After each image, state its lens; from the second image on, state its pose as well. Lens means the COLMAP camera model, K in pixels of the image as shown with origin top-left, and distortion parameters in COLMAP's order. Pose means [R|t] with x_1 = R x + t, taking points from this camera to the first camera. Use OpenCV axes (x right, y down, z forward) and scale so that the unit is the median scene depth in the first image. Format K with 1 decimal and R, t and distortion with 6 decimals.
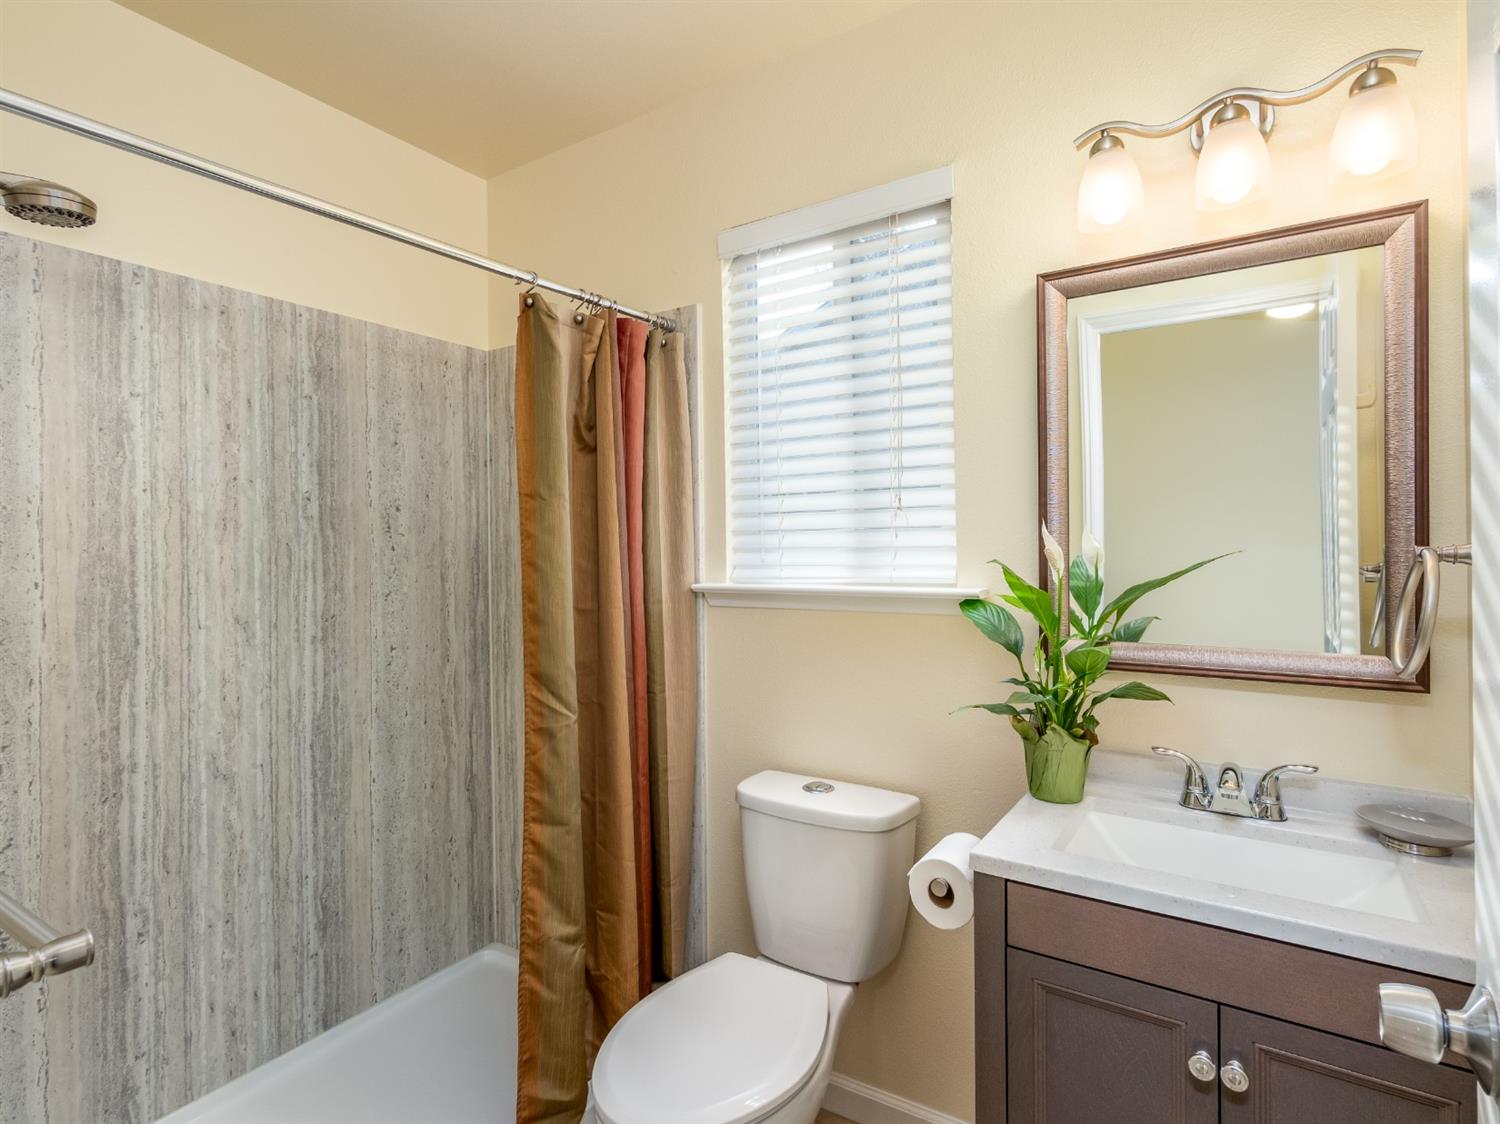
lens RADIAL K [[780.4, 0, 746.5], [0, 780.4, 561.0], [0, 0, 1]] dist [0.000148, 0.000454]
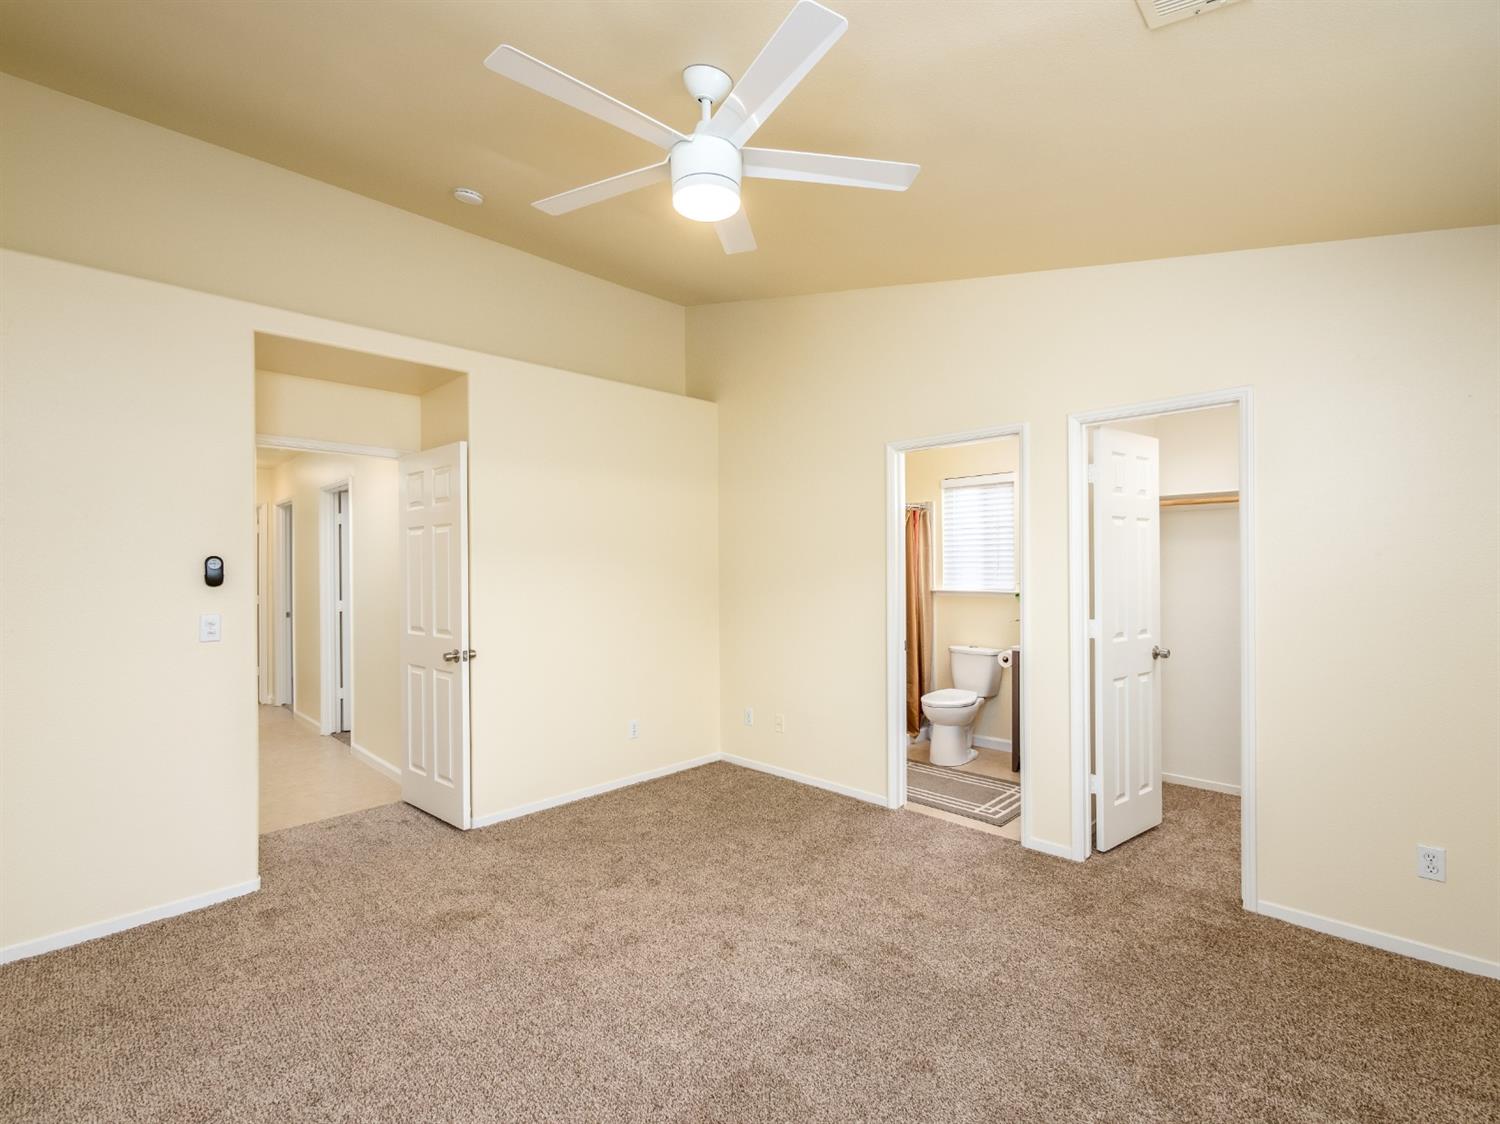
lens RADIAL K [[740.1, 0, 741.4], [0, 740.1, 570.8], [0, 0, 1]] dist [0.000977, 0.001038]
pose [[0.985517, 0.005483, -0.169487, -0.329714], [-0.005168, 0.999984, 0.002301, -0.049658], [0.169497, -0.001392, 0.985530, -2.165695]]
